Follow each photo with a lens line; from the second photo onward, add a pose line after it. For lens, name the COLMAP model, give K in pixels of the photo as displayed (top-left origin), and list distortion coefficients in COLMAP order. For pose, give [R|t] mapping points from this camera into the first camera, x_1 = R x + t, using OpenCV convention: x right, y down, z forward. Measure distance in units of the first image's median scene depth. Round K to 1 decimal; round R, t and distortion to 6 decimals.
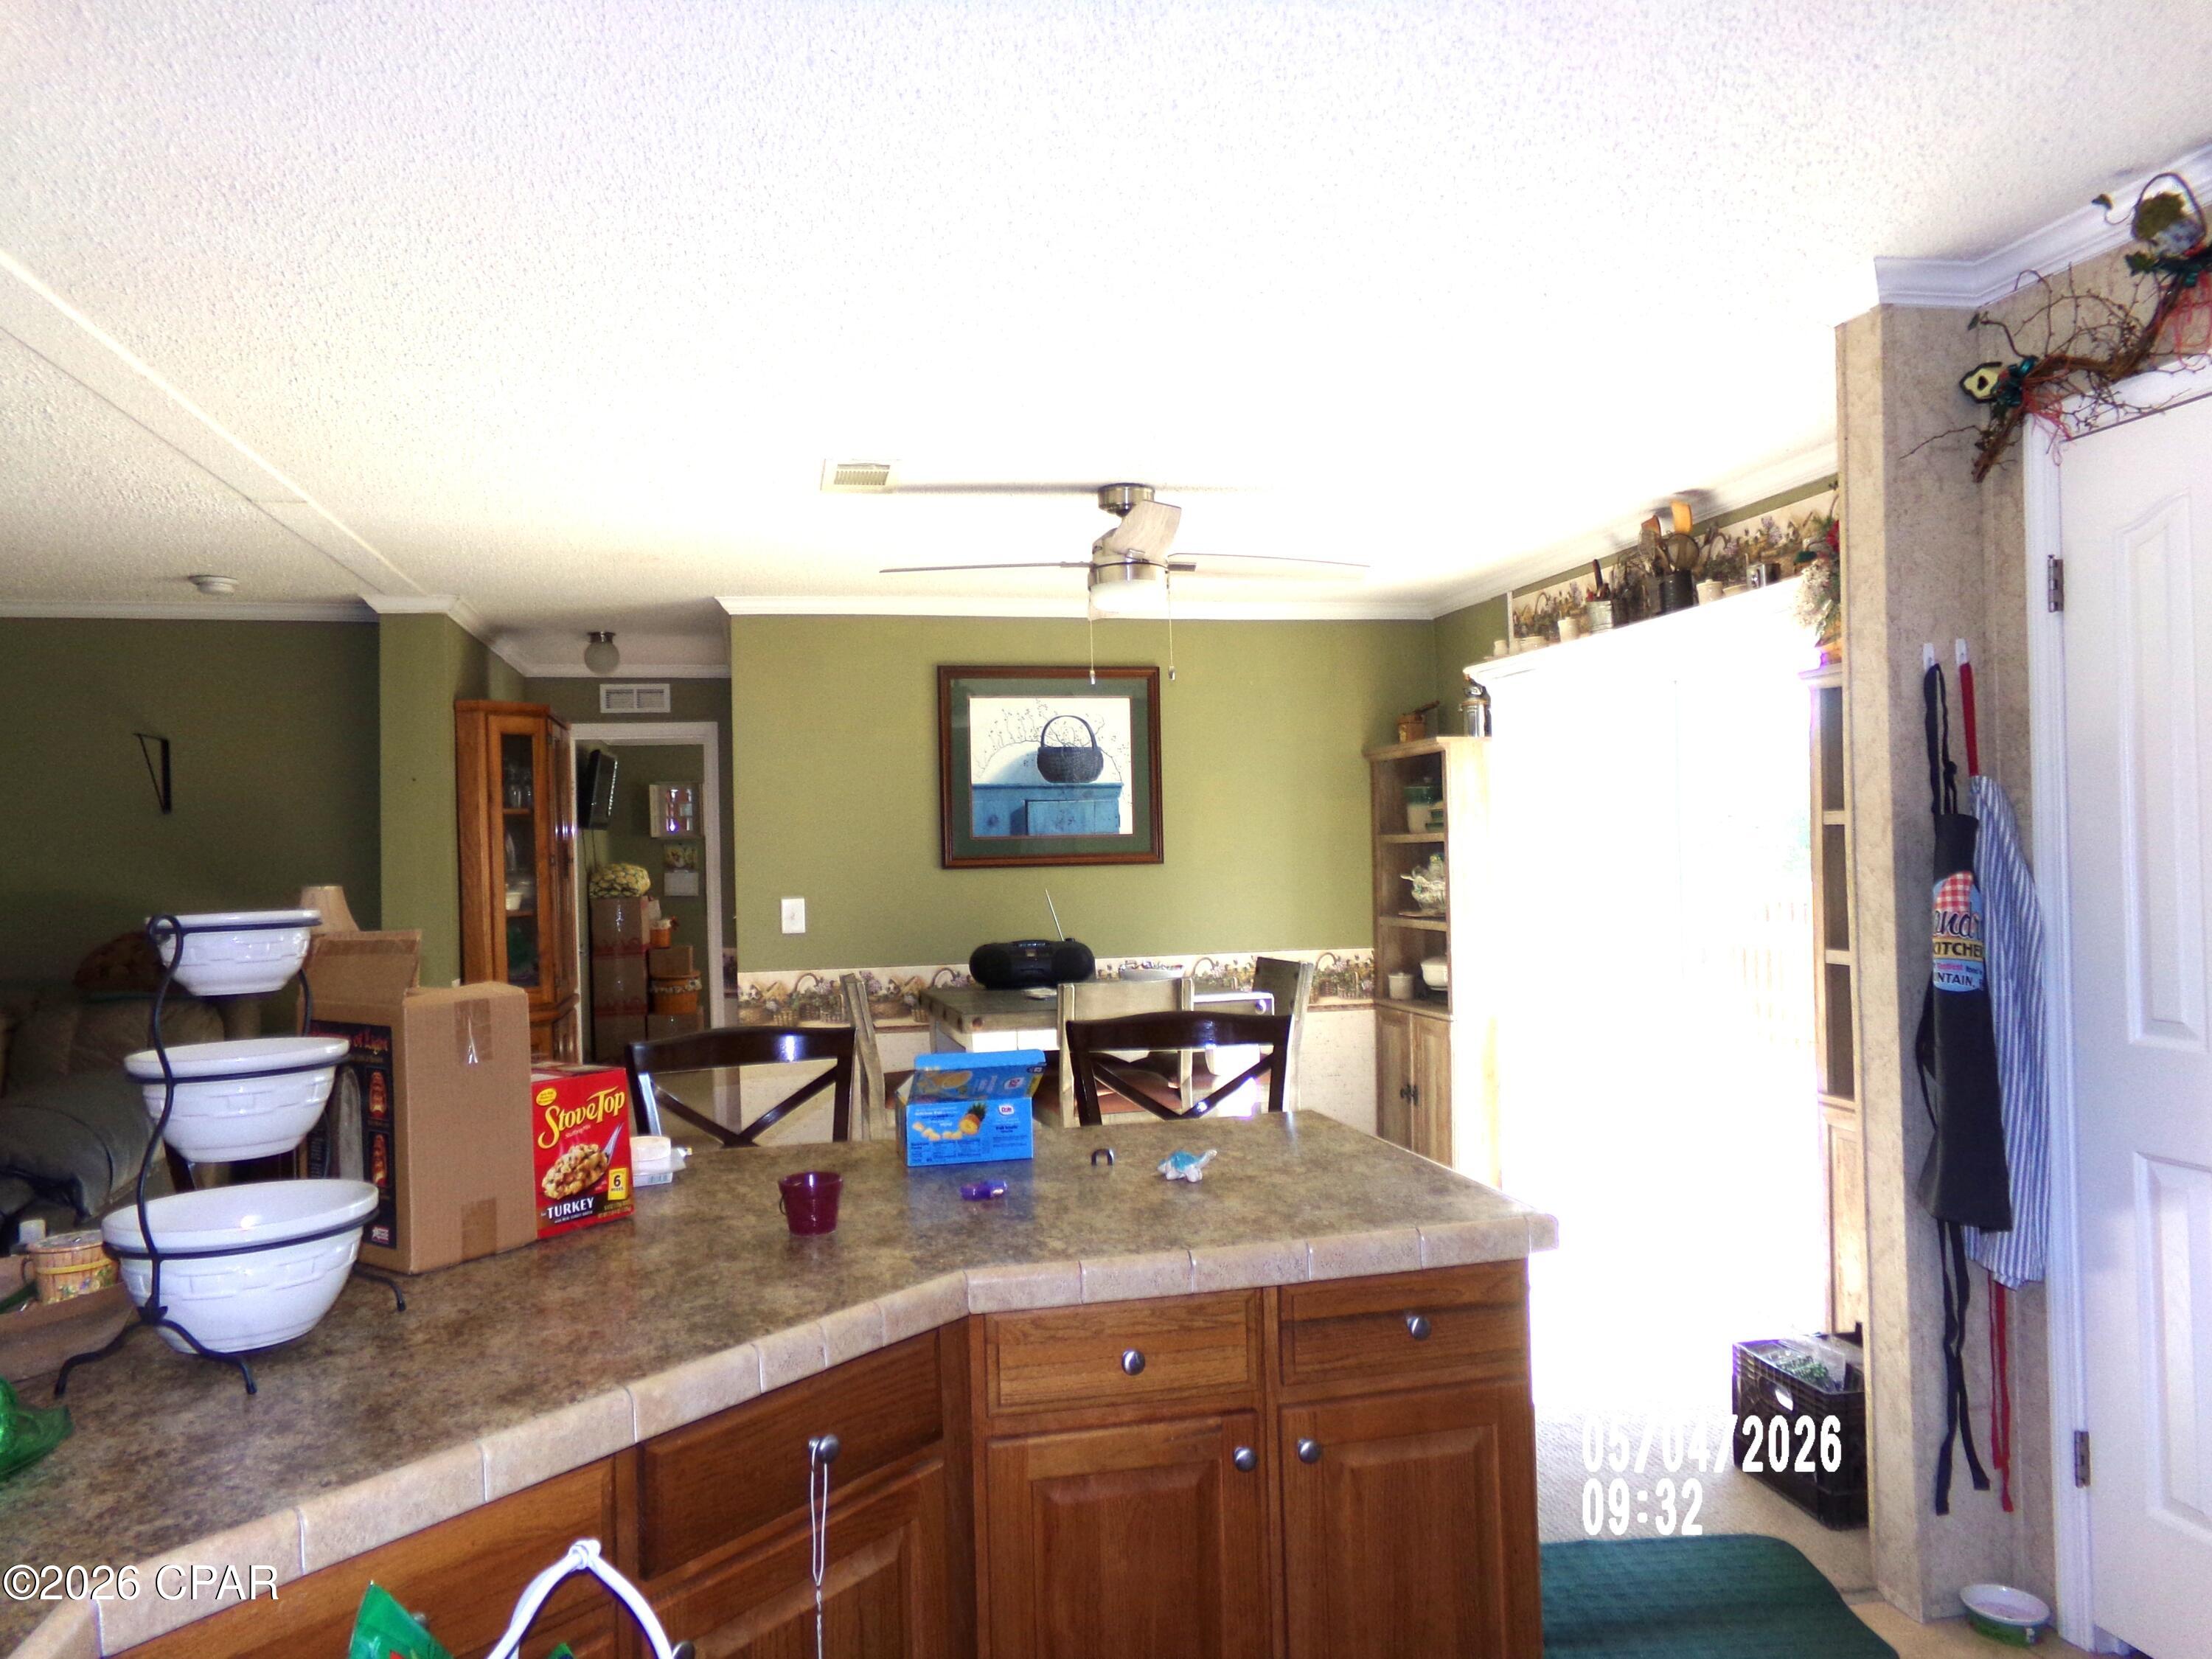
lens RADIAL K [[1530.5, 0, 1101.0], [0, 1530.5, 839.4], [0, 0, 1]] dist [-0.097305, 0.153607]
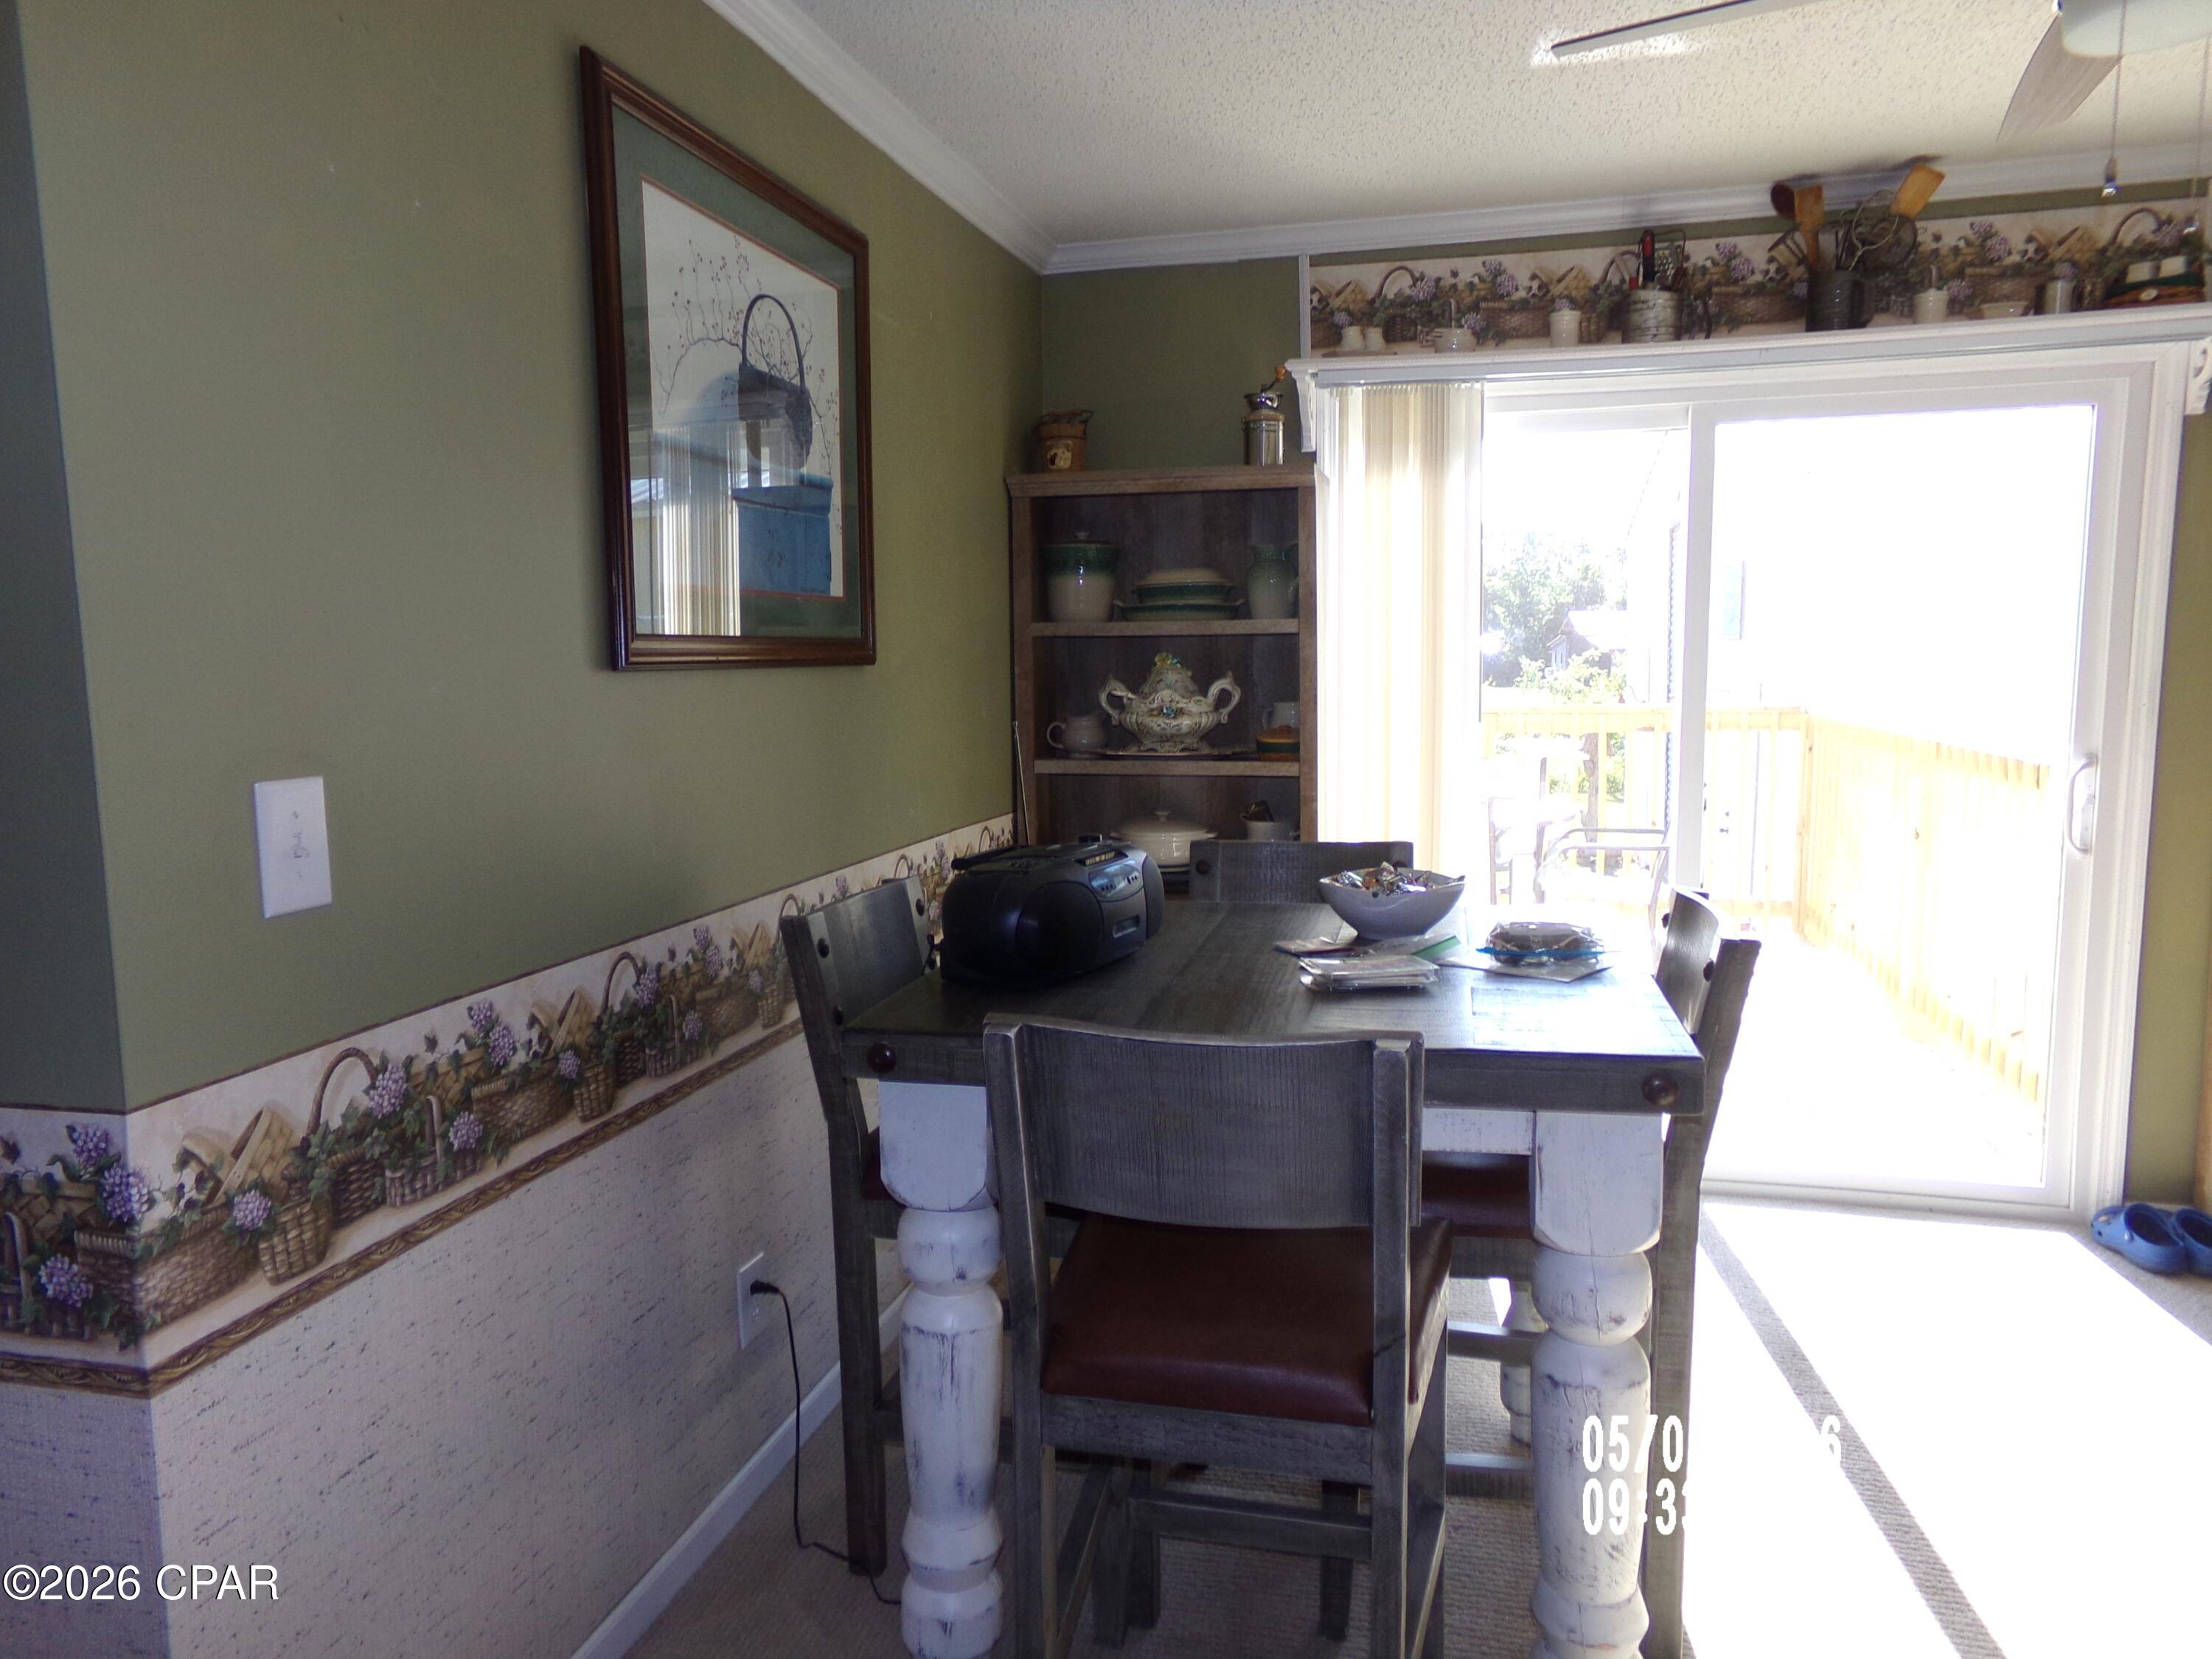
lens RADIAL K [[1525.0, 0, 1111.2], [0, 1525.0, 834.6], [0, 0, 1]] dist [-0.102579, 0.152040]
pose [[0.429204, -0.085594, 0.899143, -0.369255], [0.003263, 0.995640, 0.093223, 0.025711], [-0.903202, -0.037078, 0.427612, 0.767923]]
